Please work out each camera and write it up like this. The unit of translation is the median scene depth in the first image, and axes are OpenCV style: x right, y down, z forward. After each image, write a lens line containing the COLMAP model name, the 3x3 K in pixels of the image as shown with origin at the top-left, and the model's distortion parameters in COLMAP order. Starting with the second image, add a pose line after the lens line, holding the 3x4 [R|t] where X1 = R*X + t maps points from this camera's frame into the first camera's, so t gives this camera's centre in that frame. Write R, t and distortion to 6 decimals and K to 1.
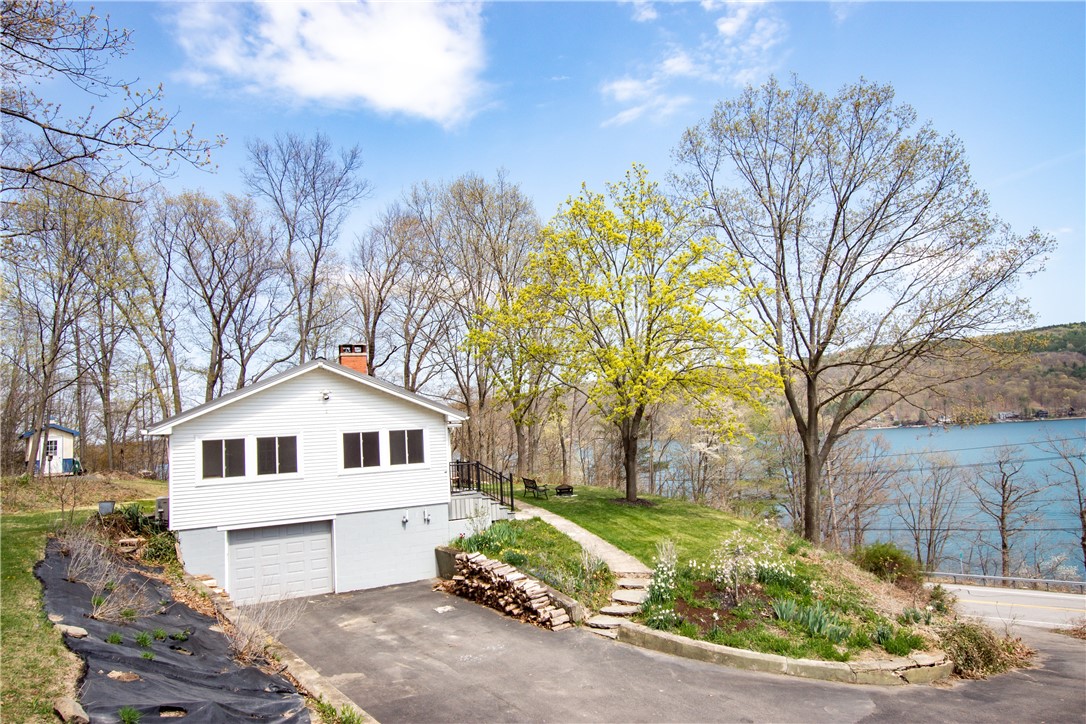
lens RADIAL K [[704.9, 0, 543.0], [0, 704.9, 362.0], [0, 0, 1]] dist [-0.004961, -0.001818]
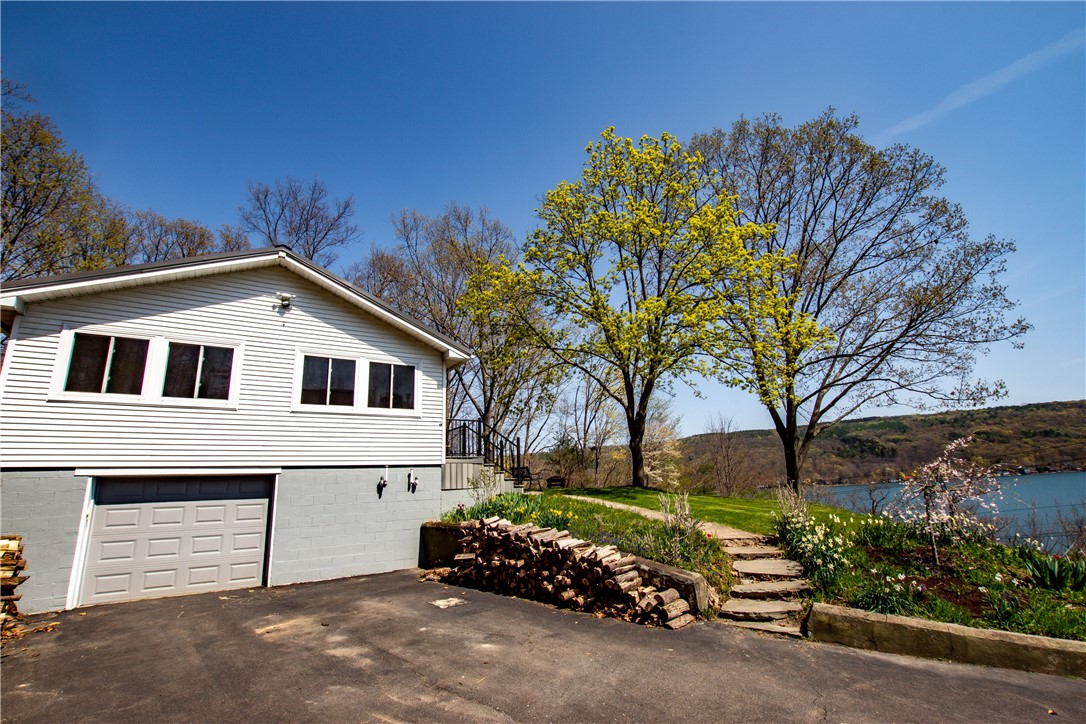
lens RADIAL K [[486.8, 0, 545.3], [0, 486.8, 372.2], [0, 0, 1]] dist [-0.027912, -0.000047]
pose [[0.987374, 0.051566, 0.149778, -0.122906], [-0.026050, 0.985515, -0.167573, 0.210887], [-0.156250, 0.161556, 0.974416, 0.520727]]
